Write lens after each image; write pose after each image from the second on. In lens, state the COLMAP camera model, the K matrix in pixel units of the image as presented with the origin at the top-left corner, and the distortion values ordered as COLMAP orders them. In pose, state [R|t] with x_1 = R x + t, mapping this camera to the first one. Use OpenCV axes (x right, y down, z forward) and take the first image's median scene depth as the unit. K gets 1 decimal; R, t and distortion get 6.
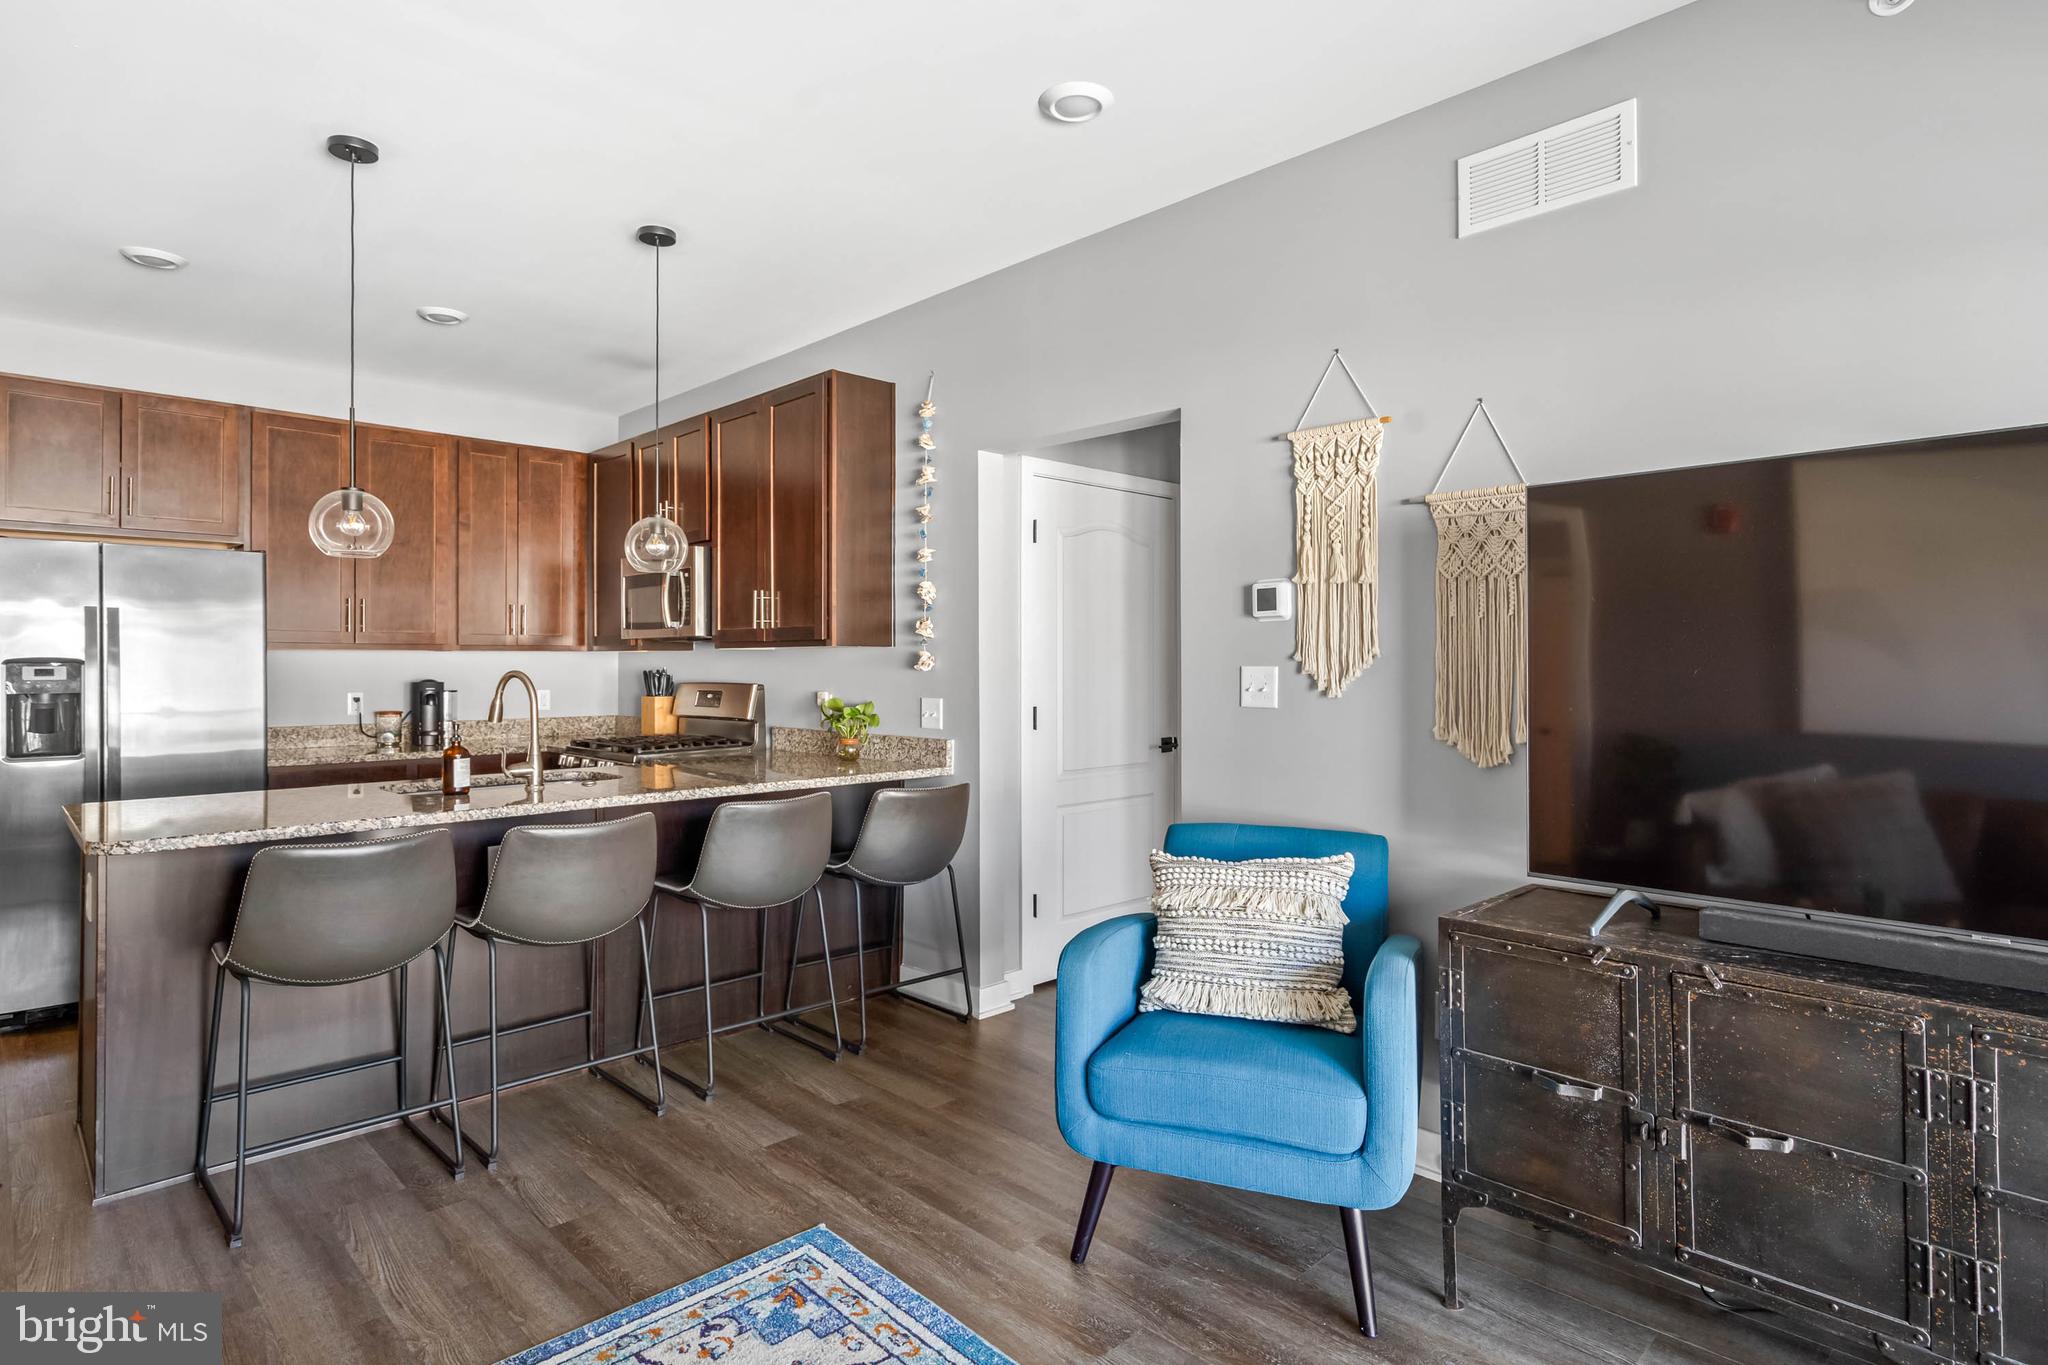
lens RADIAL K [[1076.5, 0, 1024.6], [0, 1076.5, 655.8], [0, 0, 1]] dist [0.001217, 0.000613]
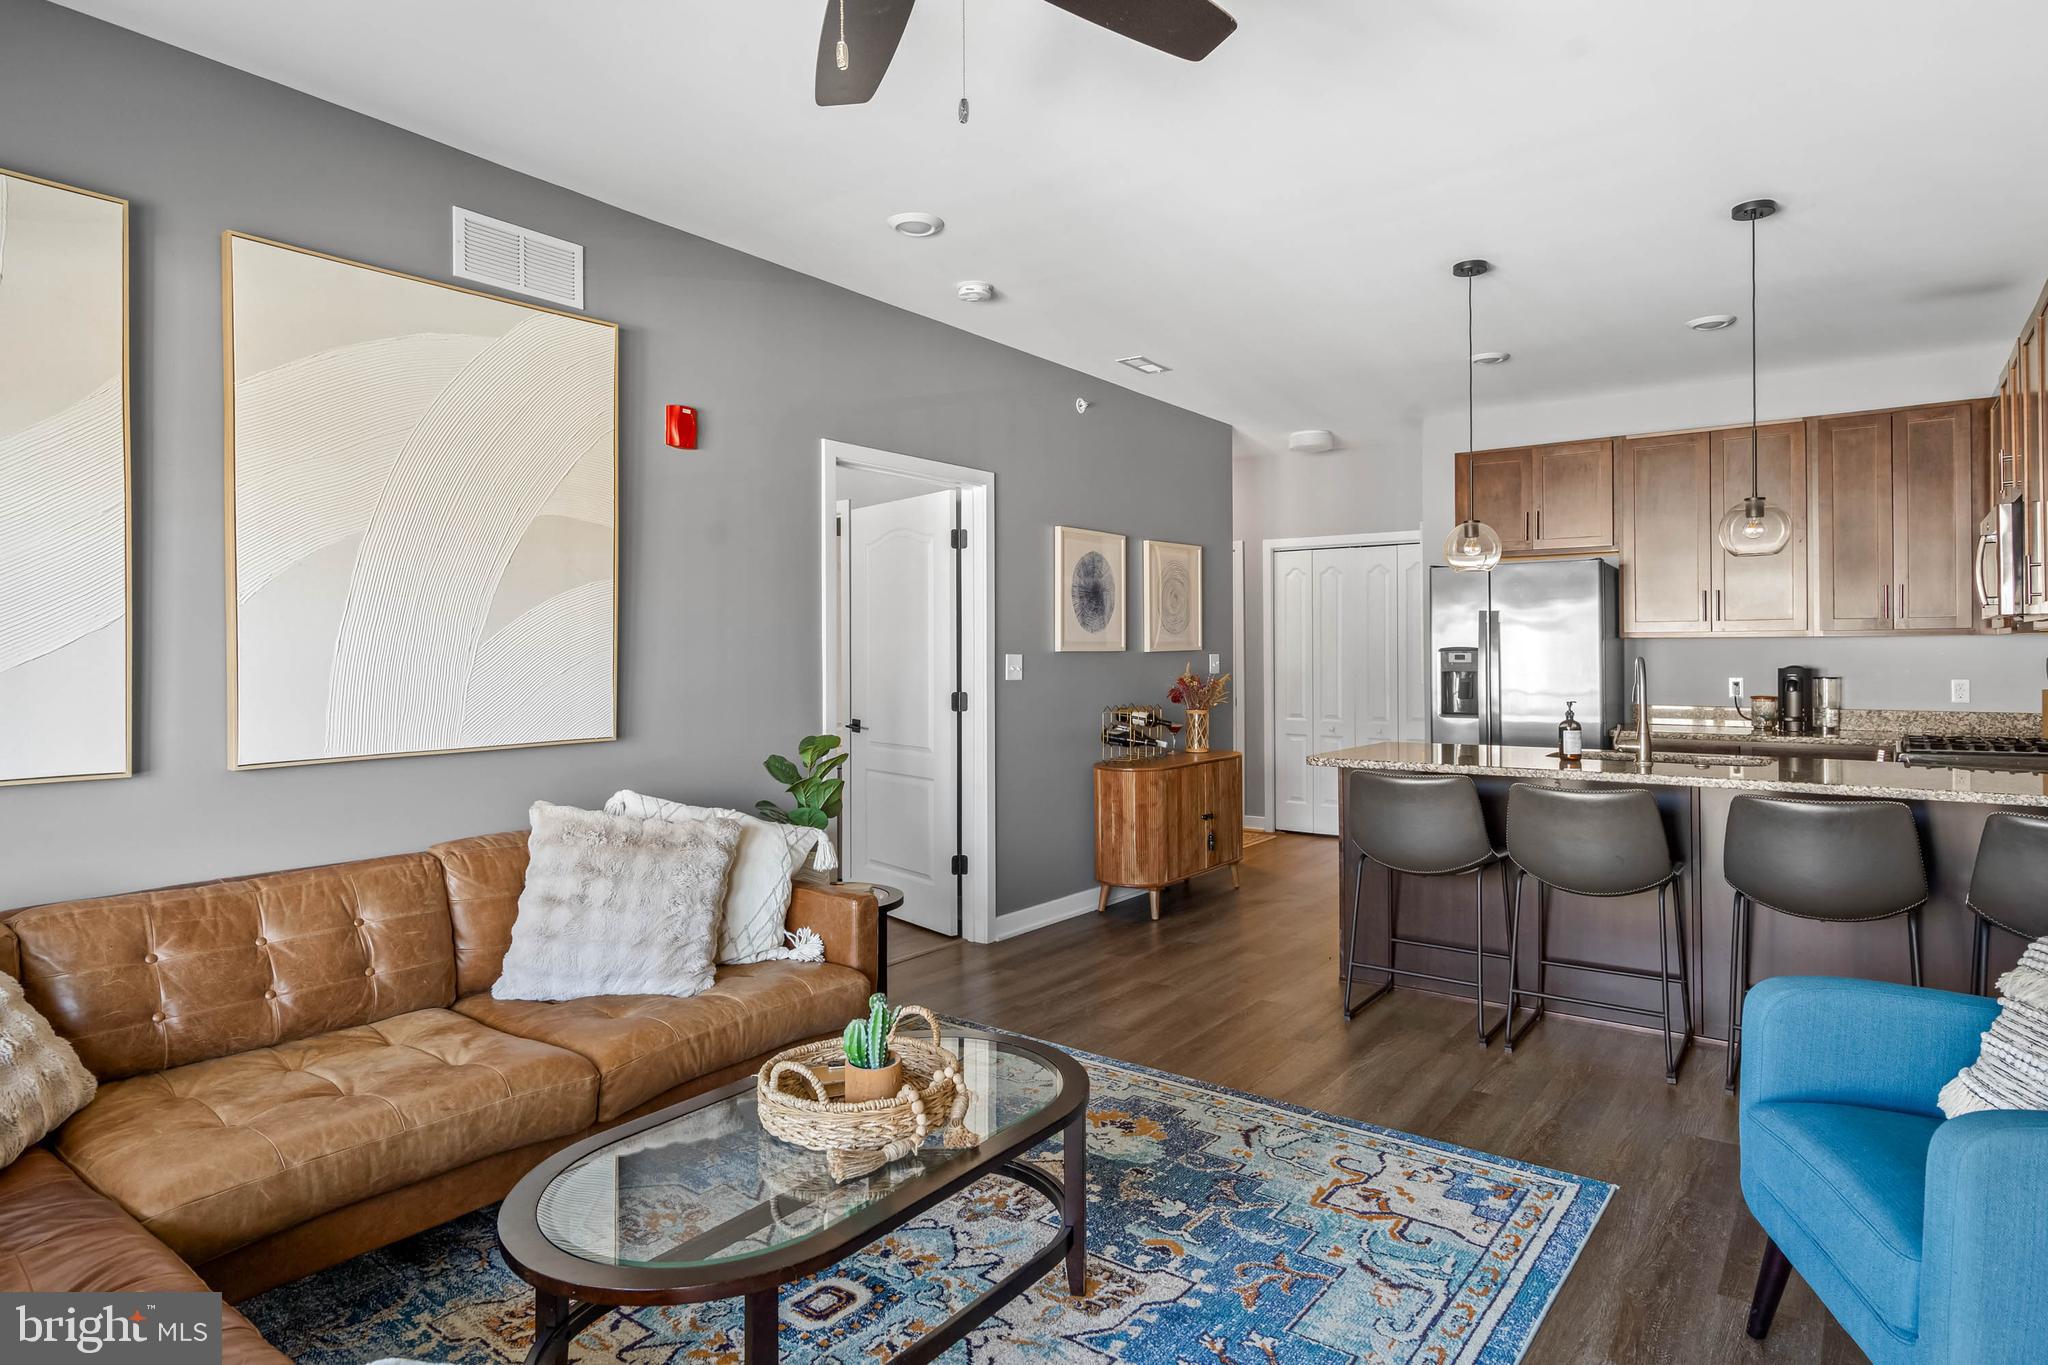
lens RADIAL K [[1144.2, 0, 1015.4], [0, 1144.2, 654.4], [0, 0, 1]] dist [0.002253, 0.000872]
pose [[0.155080, 0.001143, -0.987901, 0.483878], [0.010976, 0.999936, 0.002880, 0.000455], [0.987841, -0.011290, 0.155057, 0.149531]]
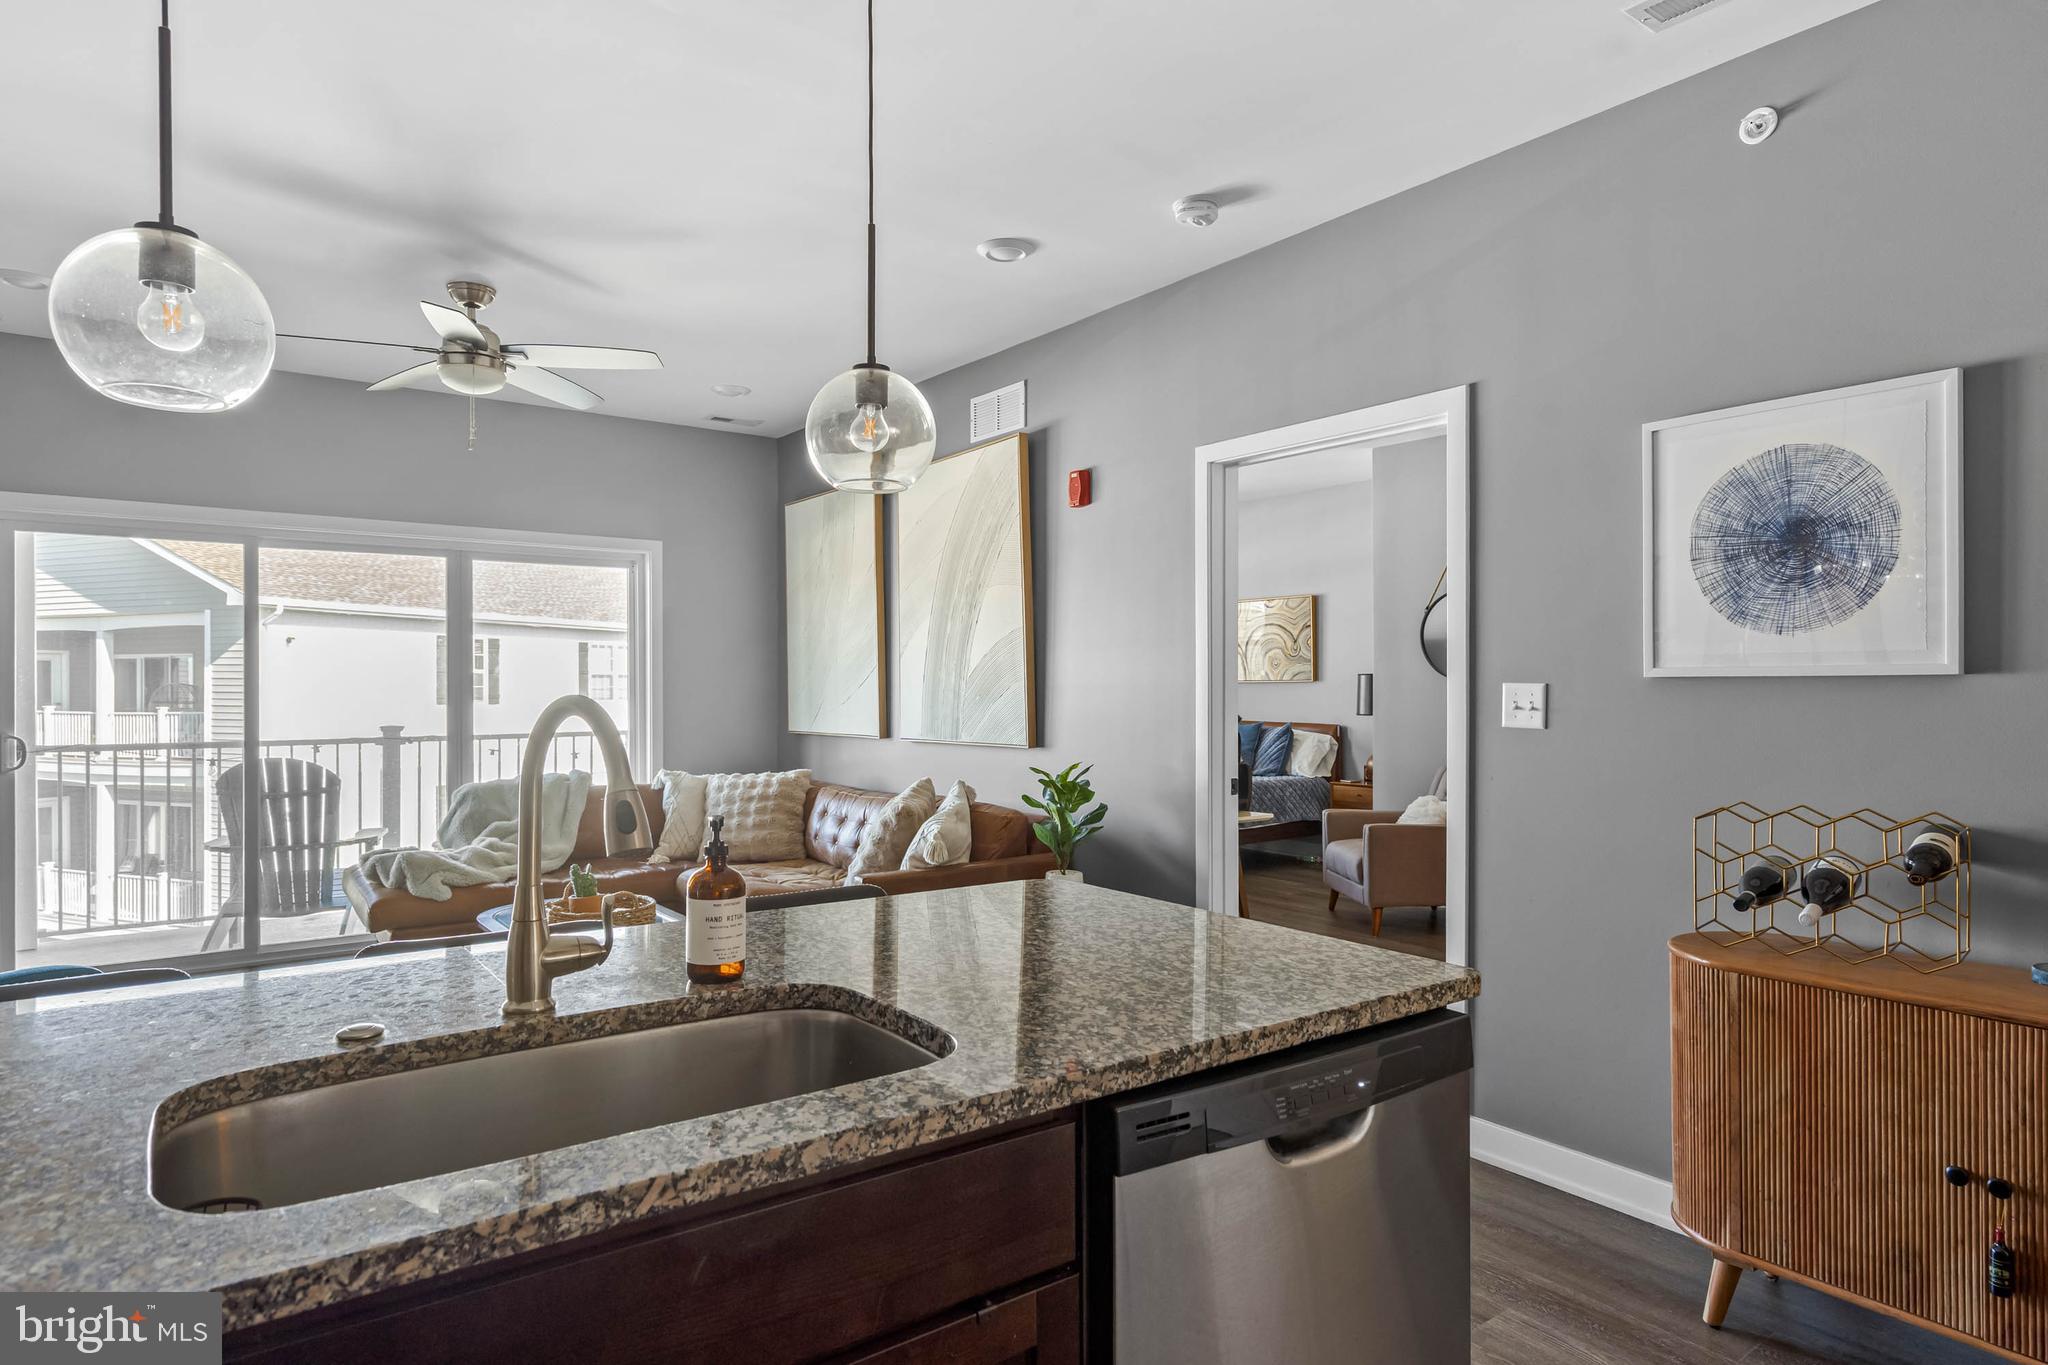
lens RADIAL K [[1168.5, 0, 1024.0], [0, 1168.5, 682.5], [0, 0, 1]] dist [0.012865, 0.000322]
pose [[-0.990636, 0.002156, 0.136514, -0.548806], [0.000790, 0.999949, -0.010057, 0.011217], [-0.136529, -0.009855, -0.990587, 1.111098]]
